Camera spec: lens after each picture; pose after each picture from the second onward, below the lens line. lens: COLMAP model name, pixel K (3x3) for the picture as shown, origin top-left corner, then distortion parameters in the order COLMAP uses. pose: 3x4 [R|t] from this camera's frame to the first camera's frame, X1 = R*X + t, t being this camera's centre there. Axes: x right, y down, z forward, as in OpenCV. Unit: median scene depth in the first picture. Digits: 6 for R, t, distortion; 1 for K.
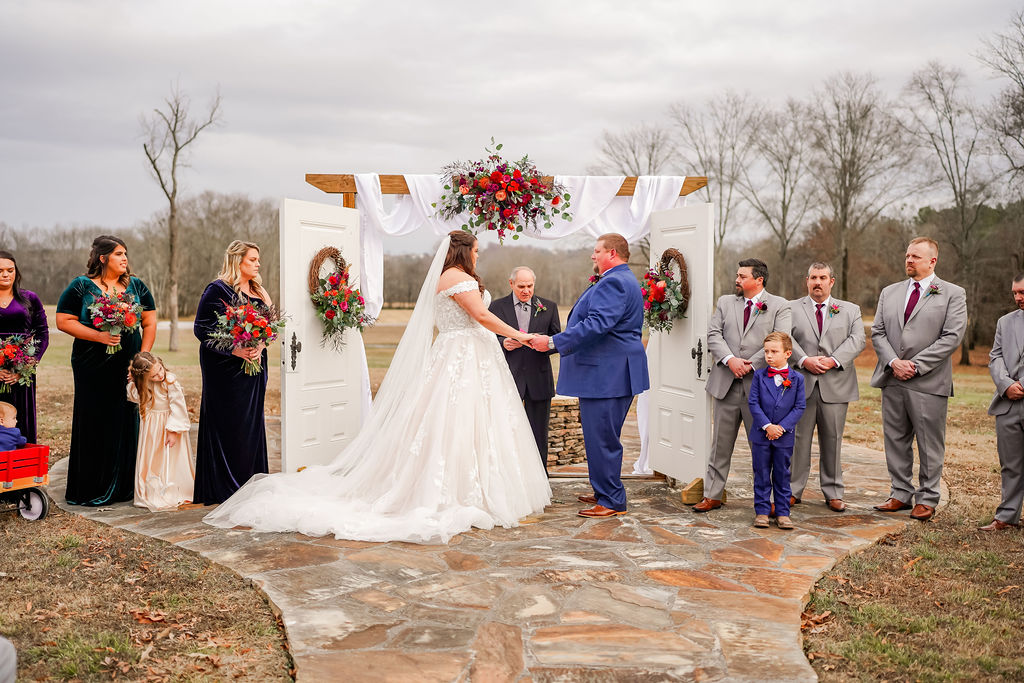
lens RADIAL K [[940.1, 0, 509.0], [0, 940.1, 339.3], [0, 0, 1]] dist [-0.018305, 0.000000]
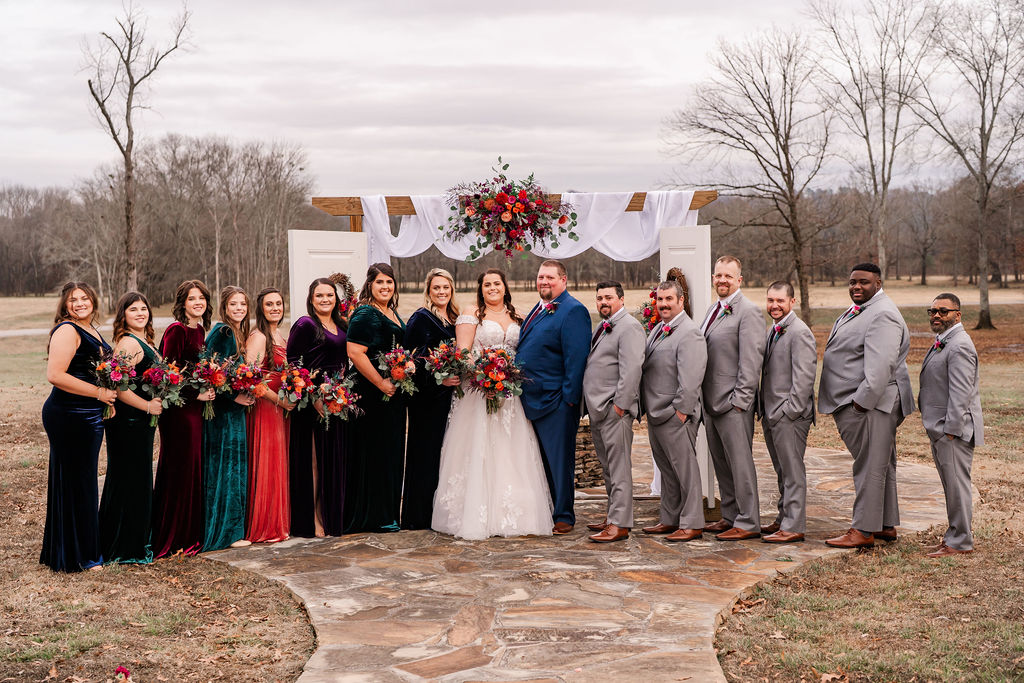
lens RADIAL K [[1347.8, 0, 516.7], [0, 1347.8, 342.2], [0, 0, 1]] dist [-0.002191, 0.000000]
pose [[0.997874, -0.020672, -0.061801, 0.085308], [0.021162, 0.999749, 0.007291, -0.029331], [0.061635, -0.008583, 0.998062, -0.415843]]
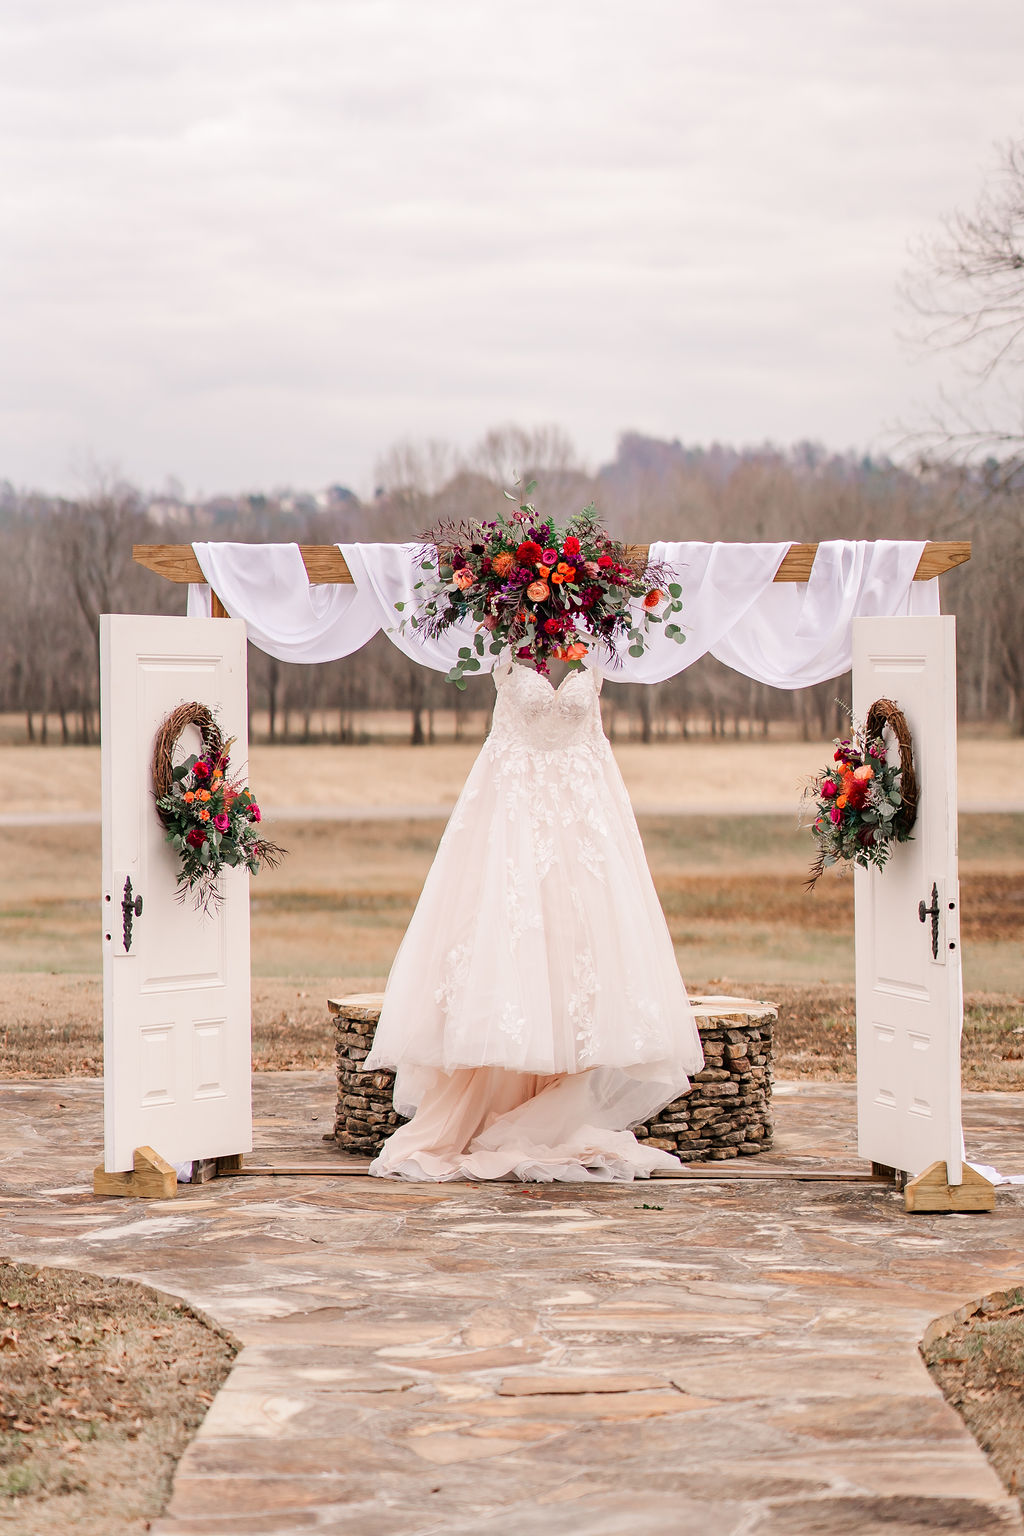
lens RADIAL K [[4199.7, 0, 458.5], [0, 4199.7, 752.5], [0, 0, 1]] dist [0.048497, 0.000000]
pose [[0.998074, -0.010917, -0.061069, 0.079944], [0.009179, 0.999547, -0.028666, -0.007293], [0.061354, 0.028050, 0.997722, -1.136079]]
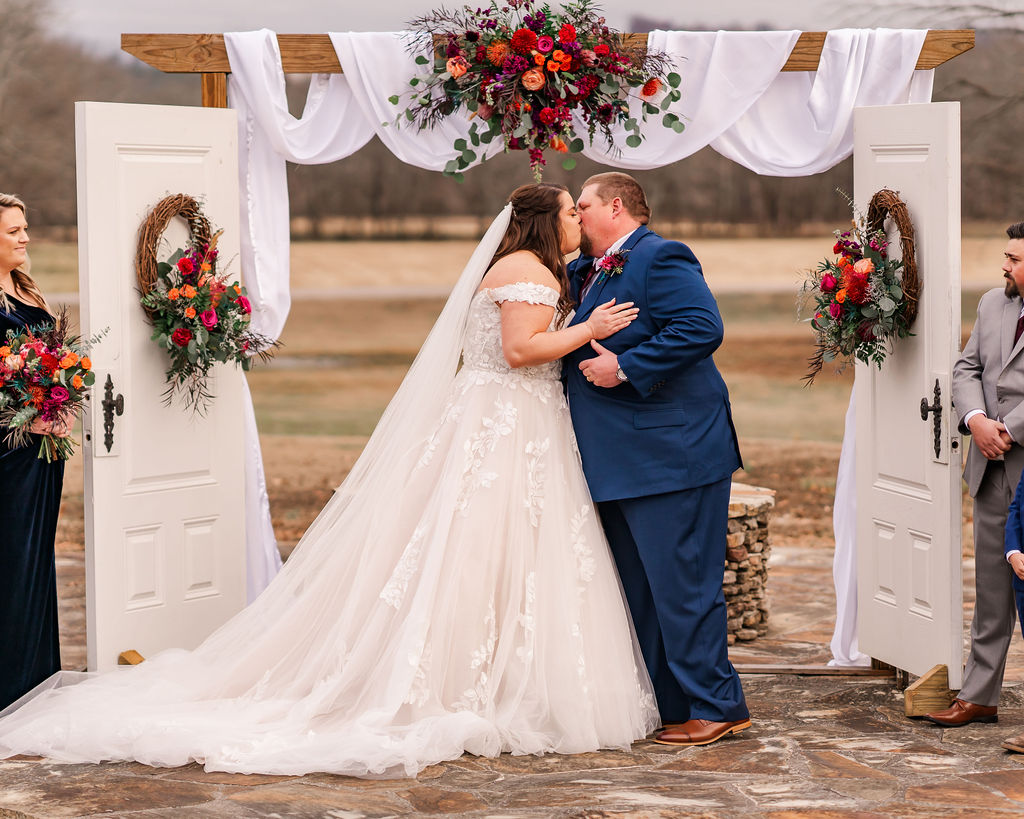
lens RADIAL K [[3029.1, 0, 602.9], [0, 3029.1, 388.8], [0, 0, 1]] dist [0.048767, 0.000000]
pose [[0.999428, -0.011434, -0.031840, 0.071483], [0.012030, 0.999755, 0.018568, -0.024132], [0.031620, -0.018940, 0.999320, -0.519499]]
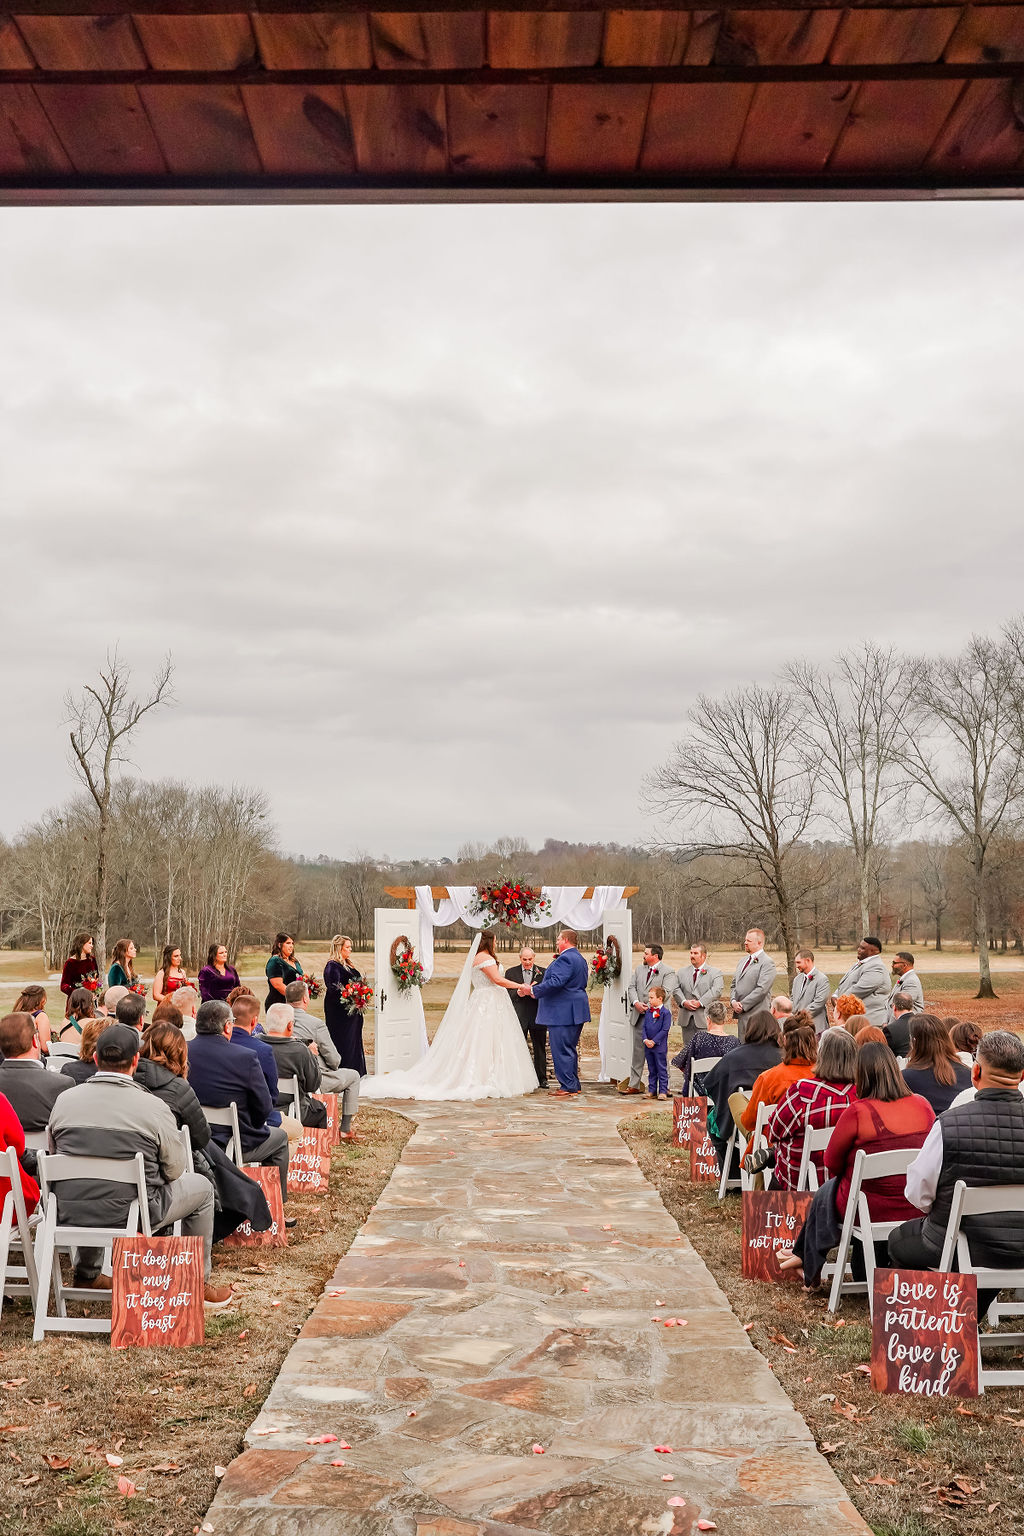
lens RADIAL K [[1503.3, 0, 477.9], [0, 1503.3, 741.8], [0, 0, 1]] dist [-0.033317, 0.000000]
pose [[0.997677, -0.018147, -0.065657, 0.111186], [0.006830, 0.985655, -0.168636, 0.010006], [0.067775, 0.167796, 0.983489, -1.526505]]
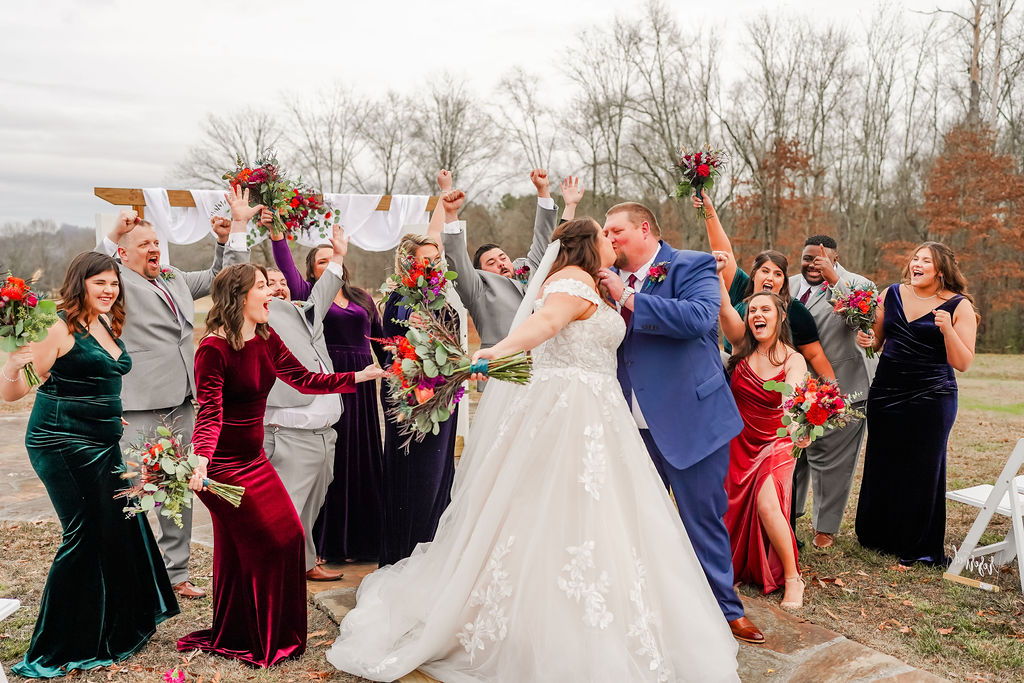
lens RADIAL K [[940.1, 0, 510.2], [0, 940.1, 340.5], [0, 0, 1]] dist [-0.018305, 0.000000]
pose [[0.912857, -0.045180, 0.405773, -0.227124], [0.037389, 0.998933, 0.027113, -0.011429], [-0.406565, -0.009579, 0.913572, -0.185873]]
